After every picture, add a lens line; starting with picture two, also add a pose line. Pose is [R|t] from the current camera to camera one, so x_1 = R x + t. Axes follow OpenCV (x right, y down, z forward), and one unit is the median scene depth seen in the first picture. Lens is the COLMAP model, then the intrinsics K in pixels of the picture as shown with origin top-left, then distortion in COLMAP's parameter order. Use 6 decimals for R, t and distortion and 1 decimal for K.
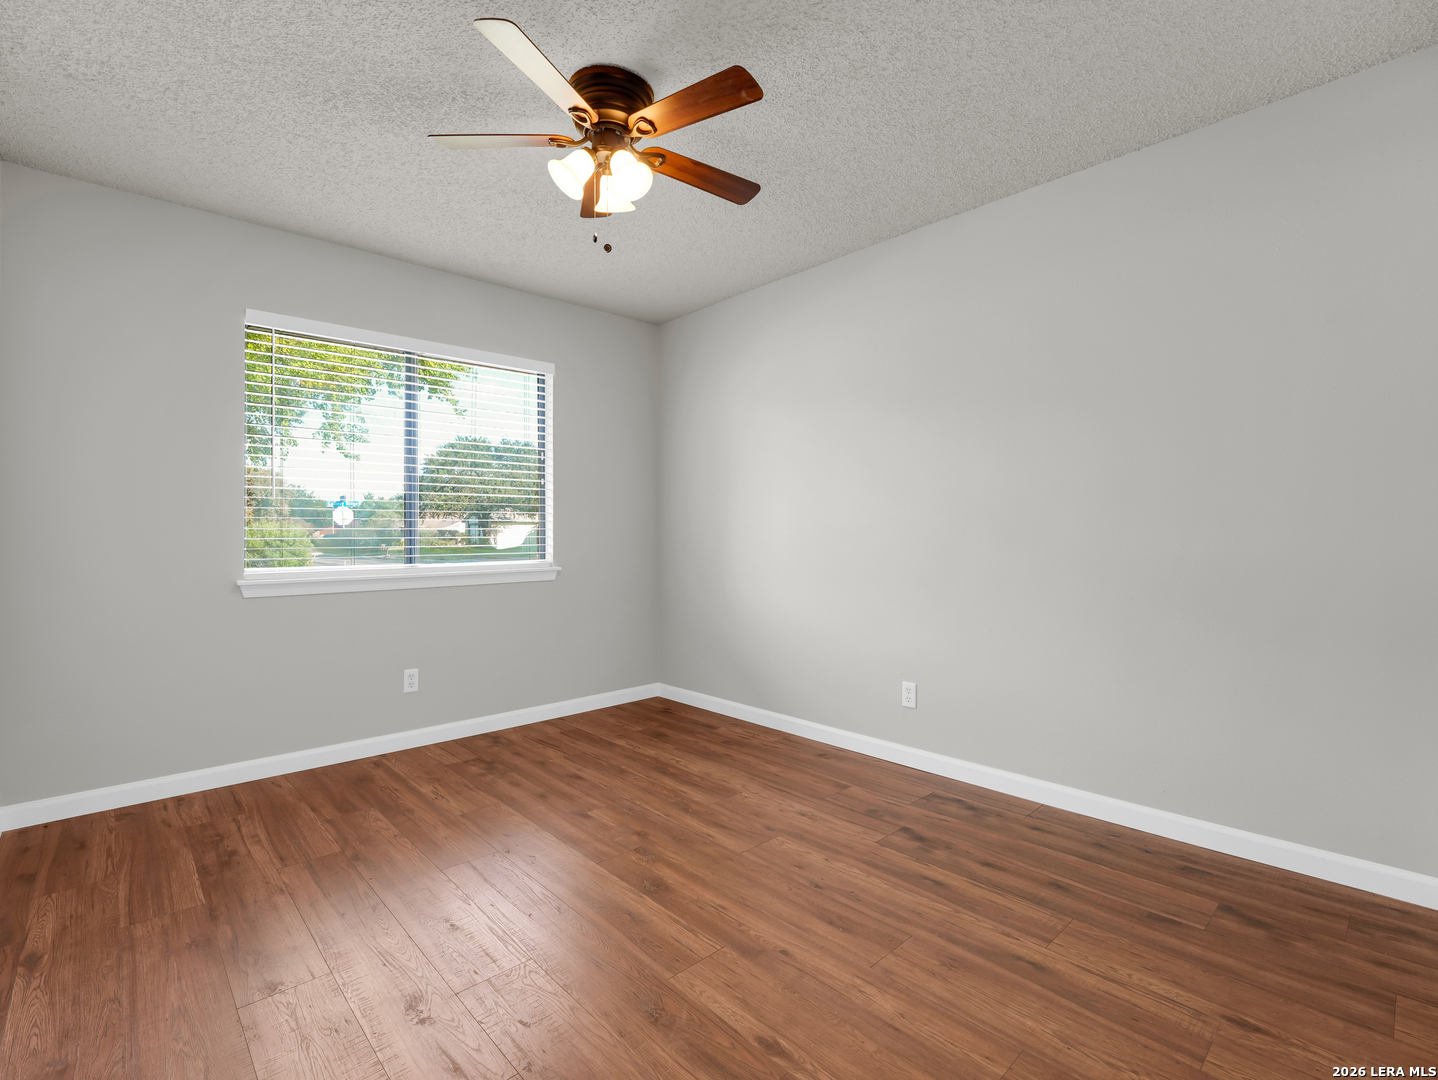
lens RADIAL K [[669.8, 0, 714.2], [0, 669.8, 540.7], [0, 0, 1]] dist [-0.004080, 0.000505]
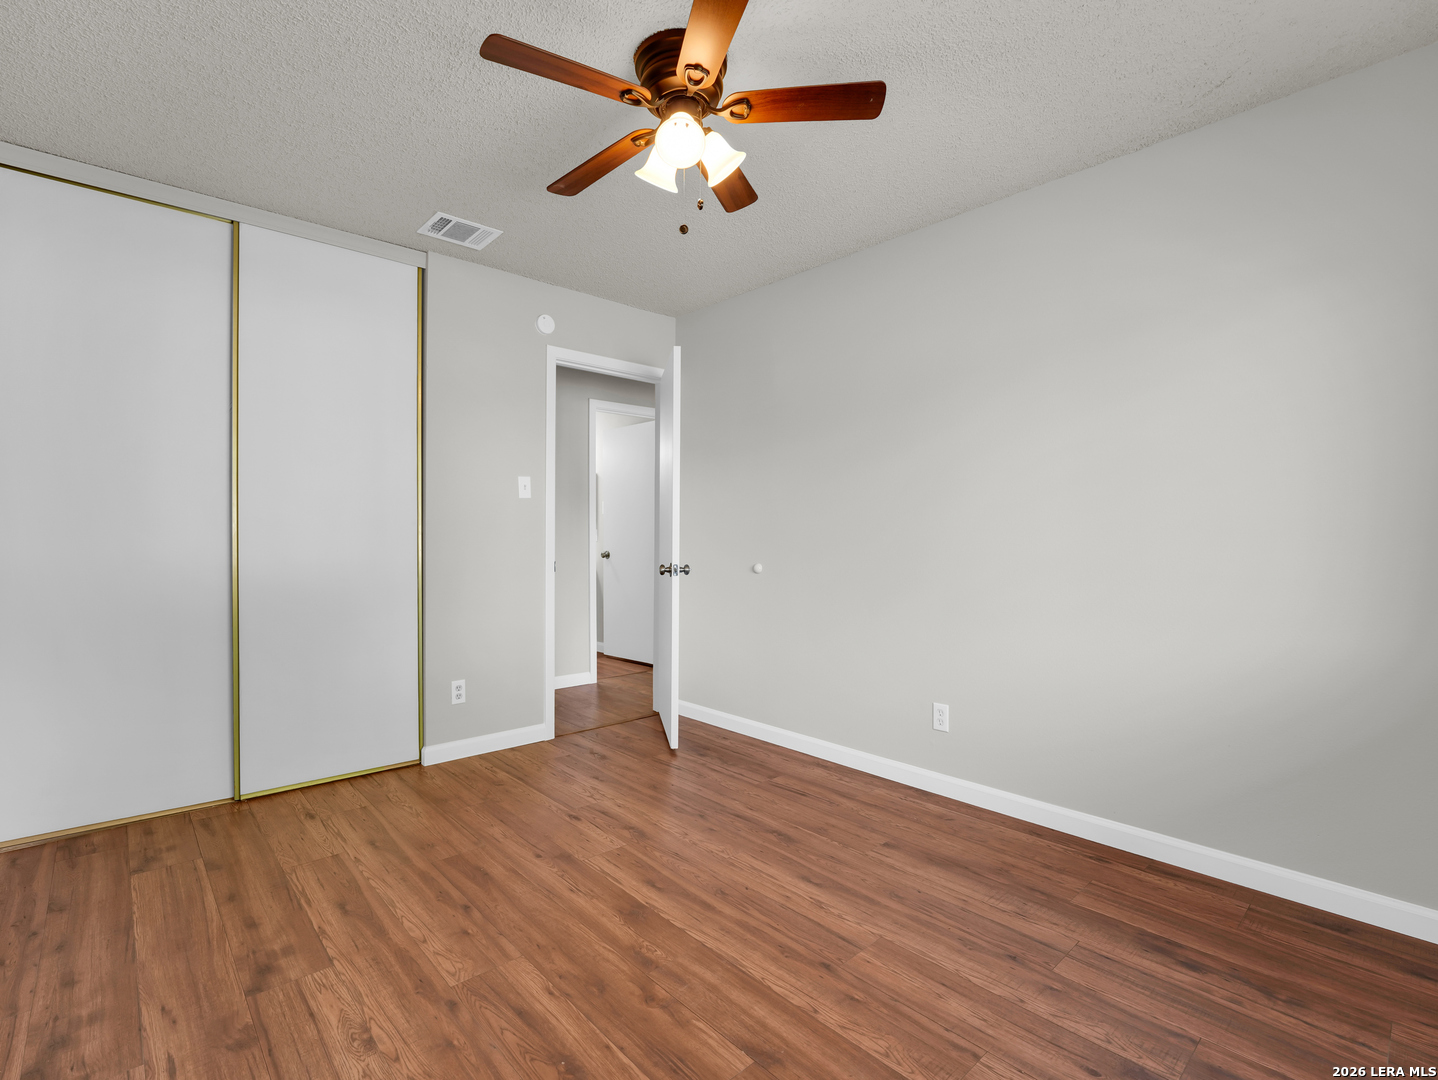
lens RADIAL K [[669.8, 0, 717.3], [0, 669.8, 541.2], [0, 0, 1]] dist [-0.004080, 0.000505]
pose [[-0.999826, 0.002616, -0.018463, -0.184777], [0.002336, 0.999882, 0.015153, -0.030065], [0.018500, 0.015107, -0.999715, 1.875796]]
